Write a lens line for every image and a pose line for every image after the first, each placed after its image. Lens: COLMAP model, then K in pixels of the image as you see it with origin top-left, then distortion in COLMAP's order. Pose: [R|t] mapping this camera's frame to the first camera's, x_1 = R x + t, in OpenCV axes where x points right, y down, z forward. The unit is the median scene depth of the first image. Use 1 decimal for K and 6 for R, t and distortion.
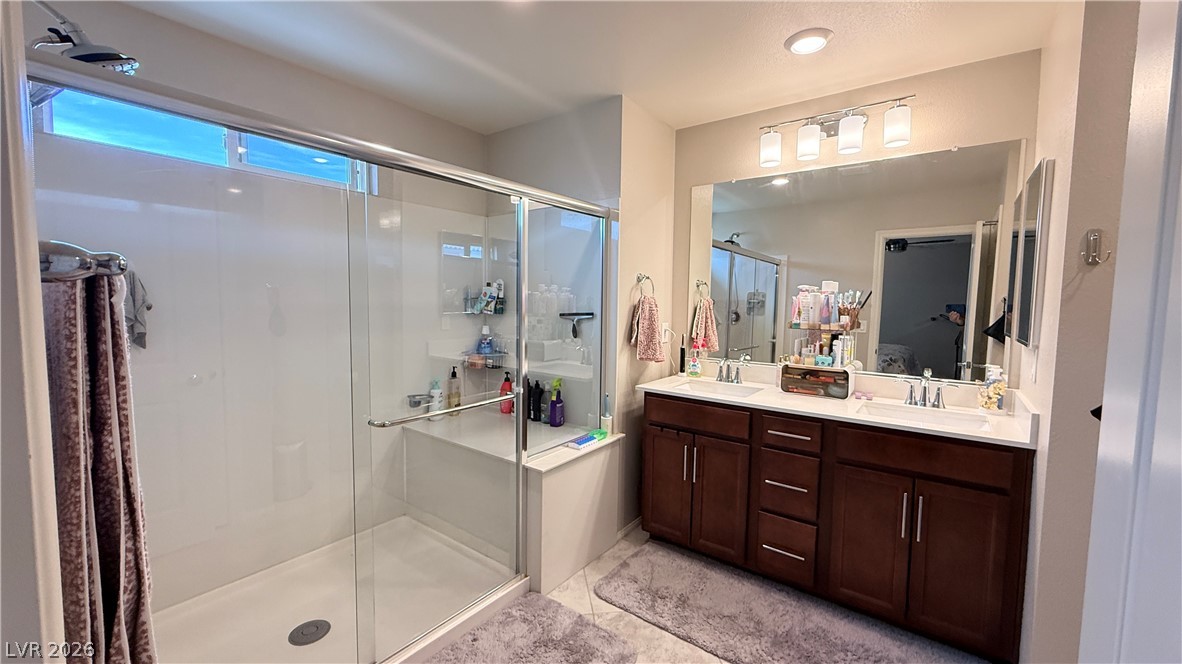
lens RADIAL K [[468.2, 0, 584.9], [0, 468.2, 333.2], [0, 0, 1]] dist [0.002307, 0.000456]
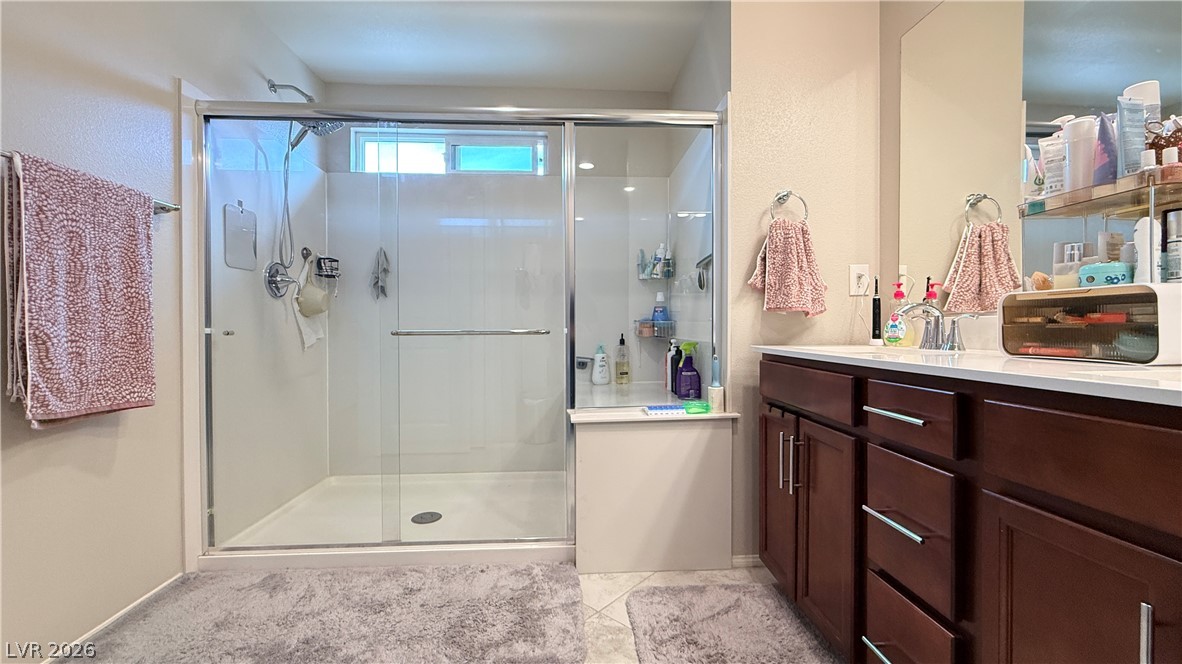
lens RADIAL K [[468.2, 0, 589.1], [0, 468.2, 330.9], [0, 0, 1]] dist [0.002307, 0.000456]
pose [[0.648389, -0.009238, -0.761253, 0.474461], [-0.044808, 0.997730, -0.050273, 0.133487], [0.759989, 0.066707, 0.646503, 0.352744]]
